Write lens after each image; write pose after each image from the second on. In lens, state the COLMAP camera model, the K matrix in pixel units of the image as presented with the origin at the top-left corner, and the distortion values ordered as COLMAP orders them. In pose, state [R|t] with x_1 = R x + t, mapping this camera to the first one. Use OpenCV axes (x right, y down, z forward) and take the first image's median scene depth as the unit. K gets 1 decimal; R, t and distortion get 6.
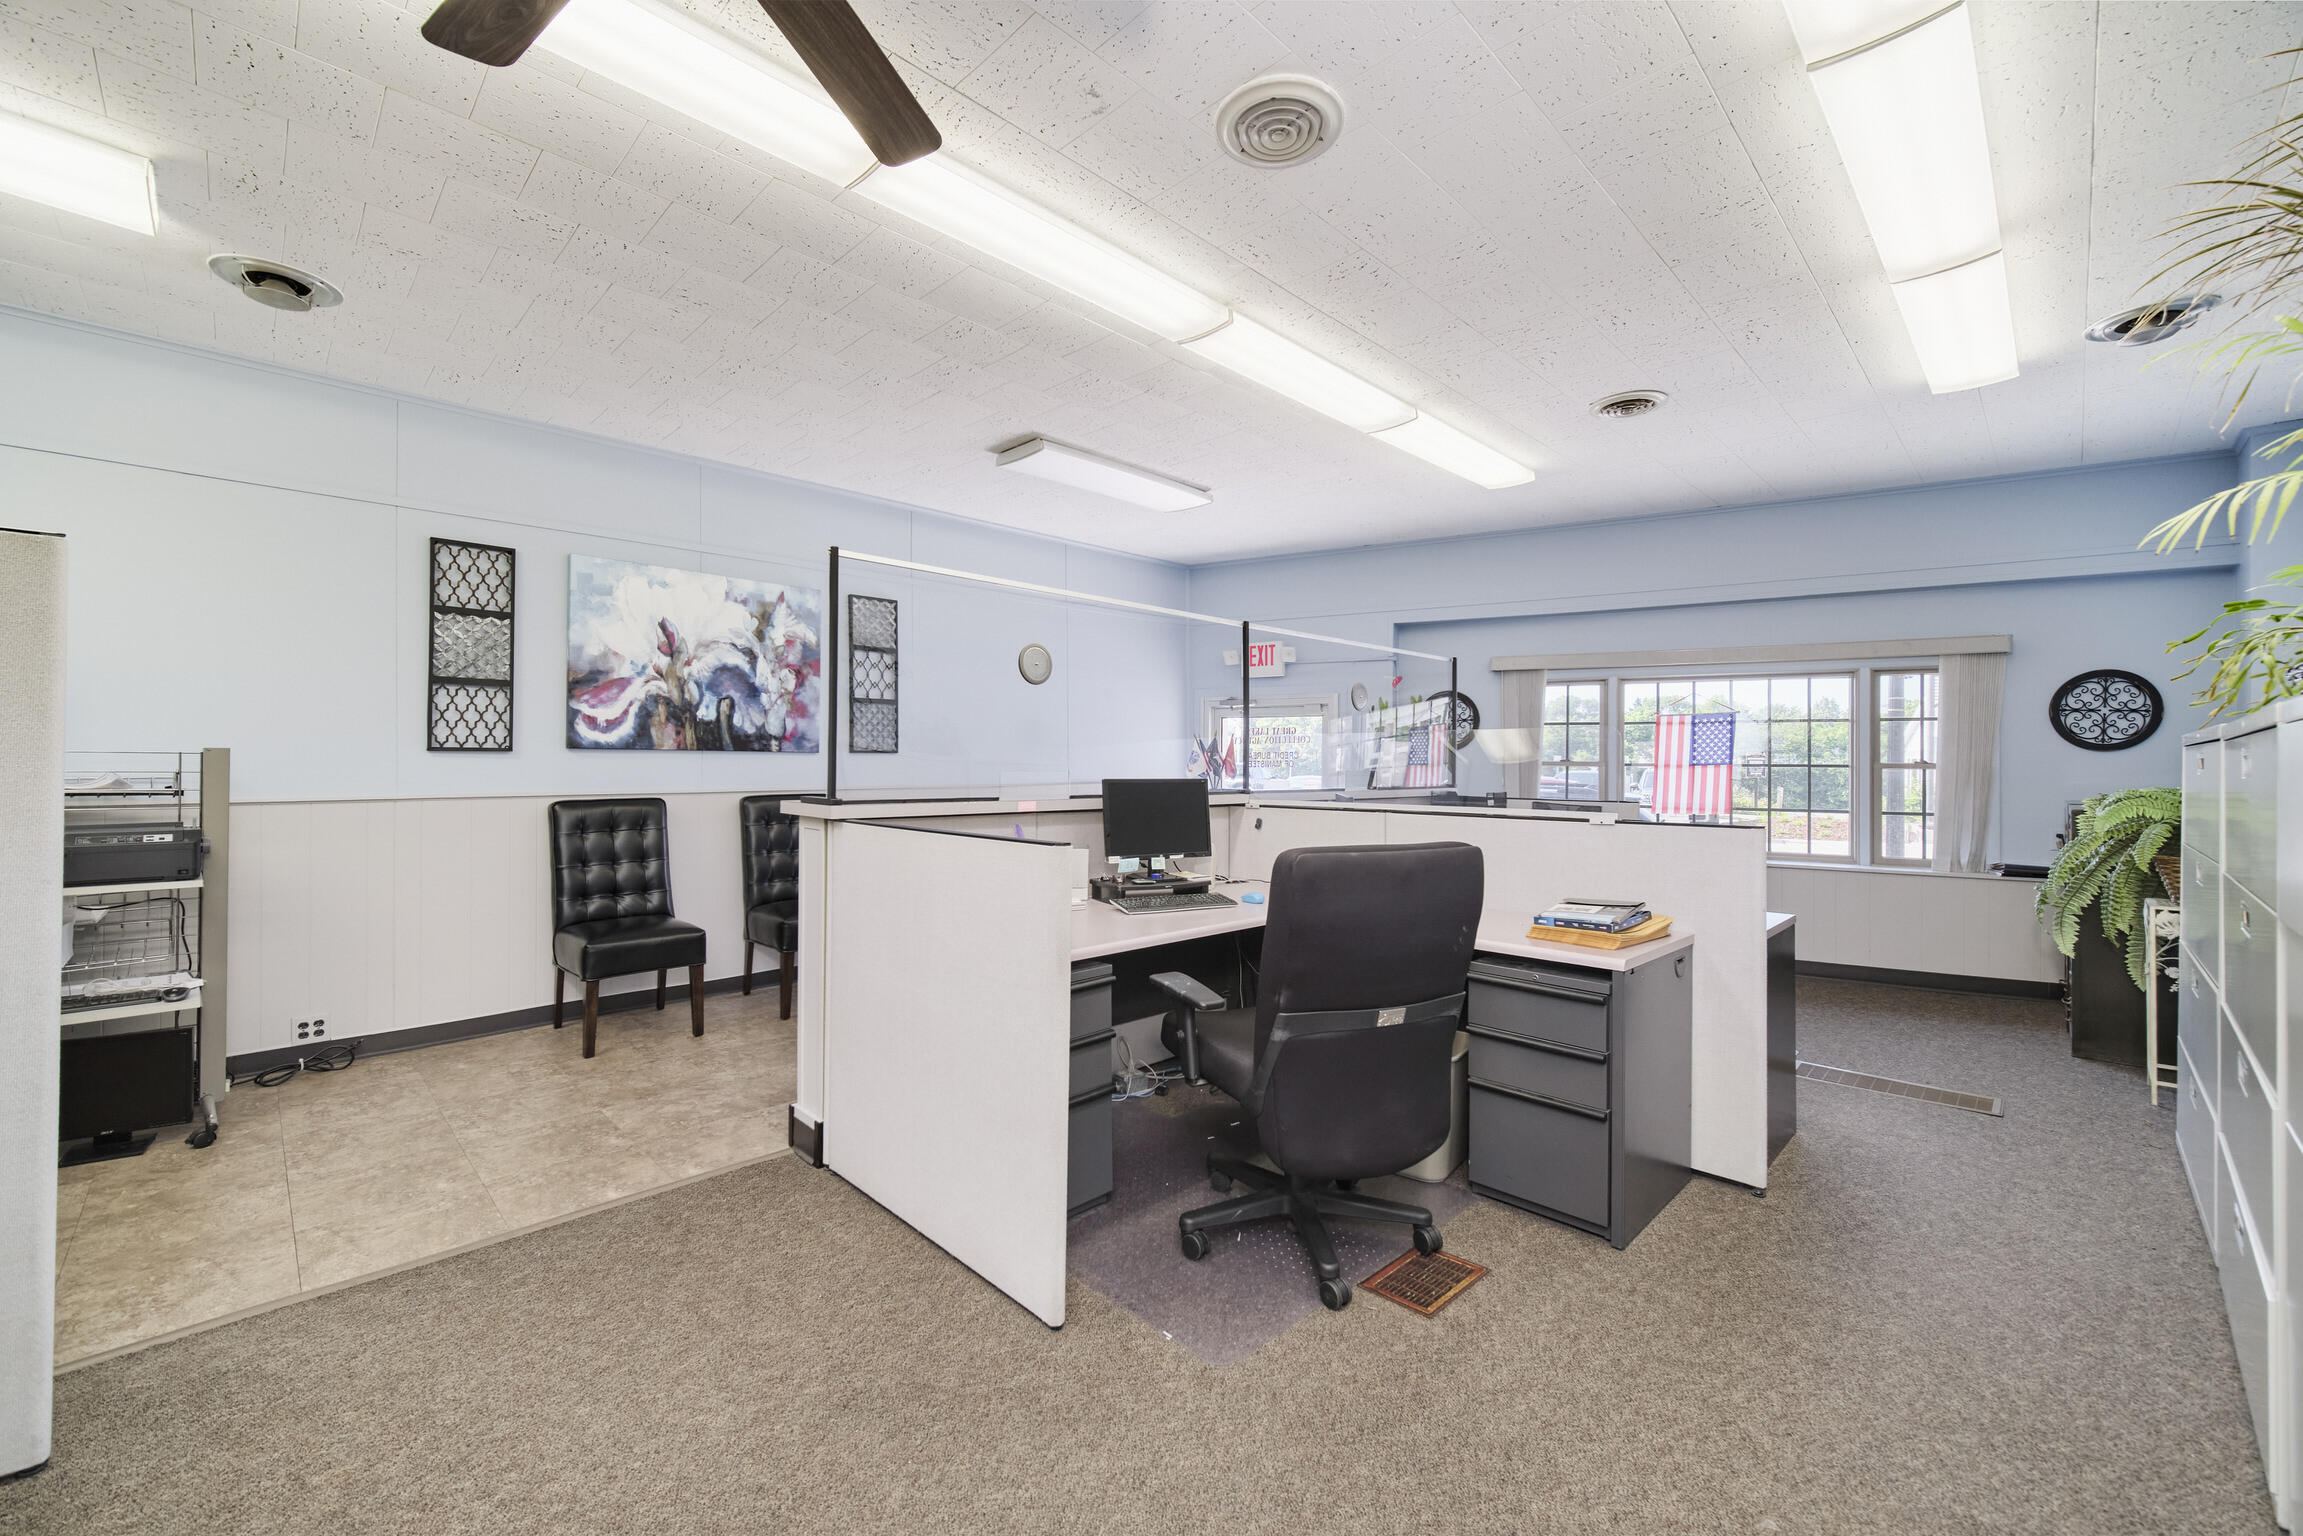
lens RADIAL K [[918.4, 0, 1117.4], [0, 918.4, 765.2], [0, 0, 1]] dist [-0.001732, 0.000536]
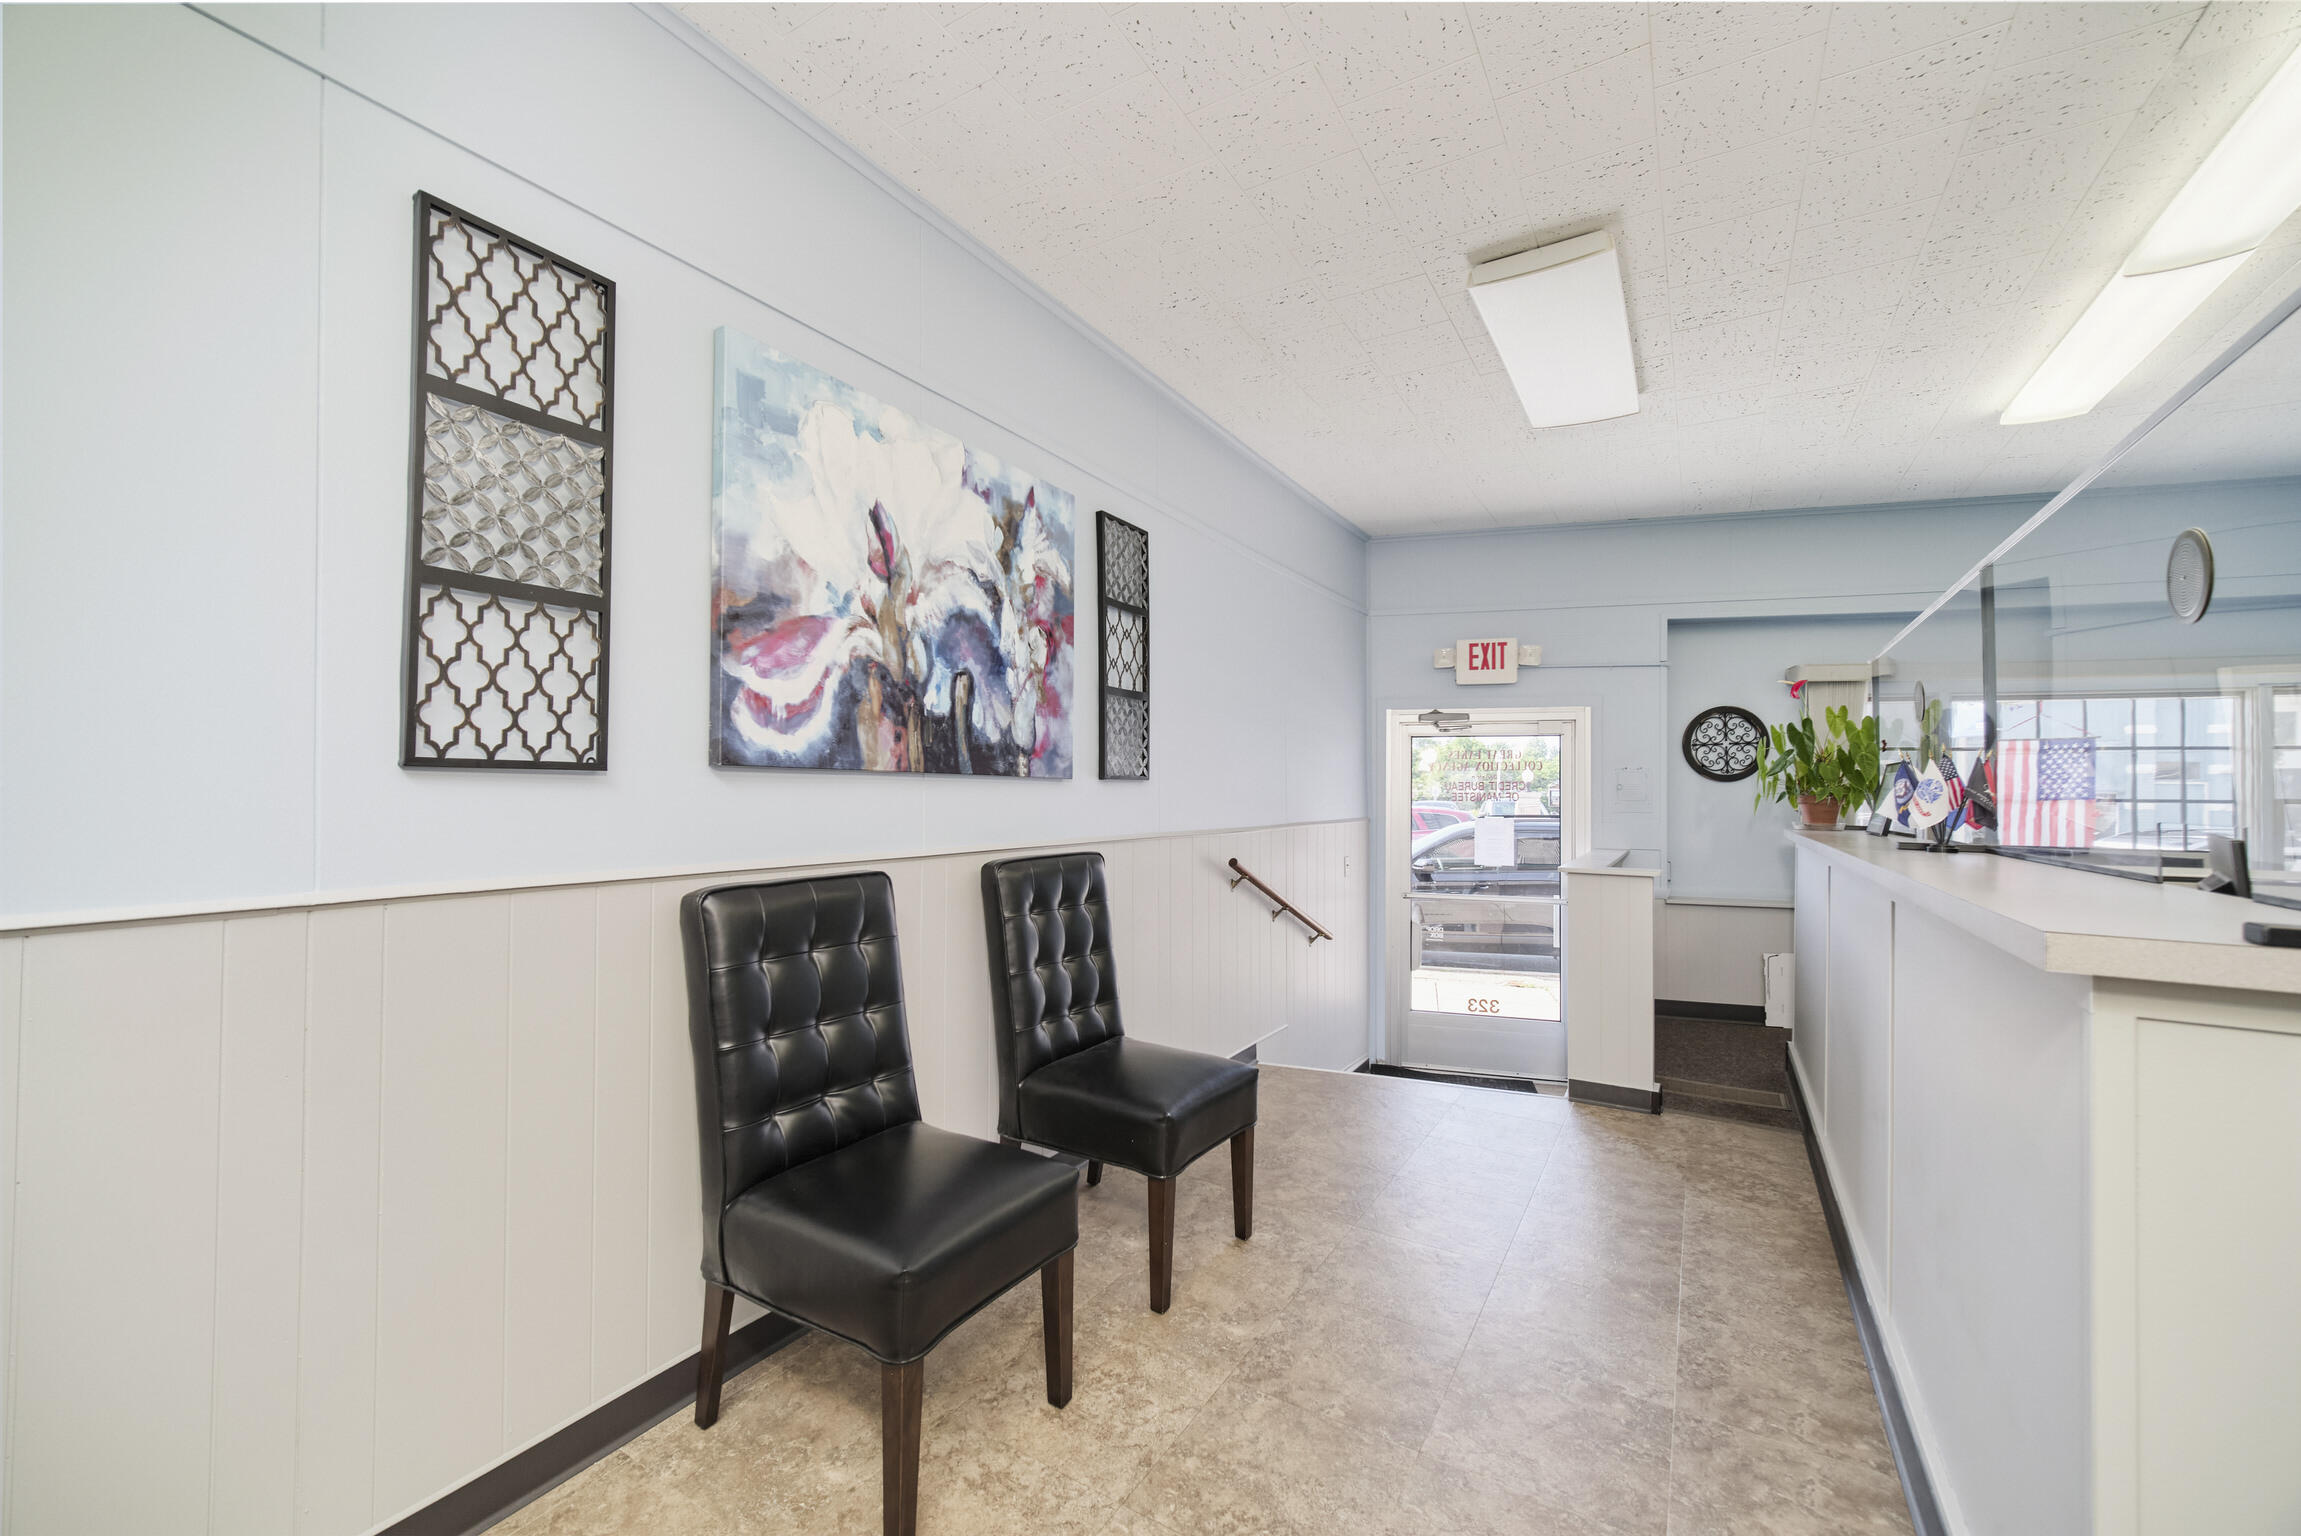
lens RADIAL K [[917.6, 0, 1135.5], [0, 917.6, 774.8], [0, 0, 1]] dist [-0.001732, 0.000536]
pose [[0.963966, 0.007456, 0.265922, -0.509350], [-0.002549, 0.999820, -0.018792, -0.006372], [-0.266014, 0.017437, 0.963811, 0.513692]]
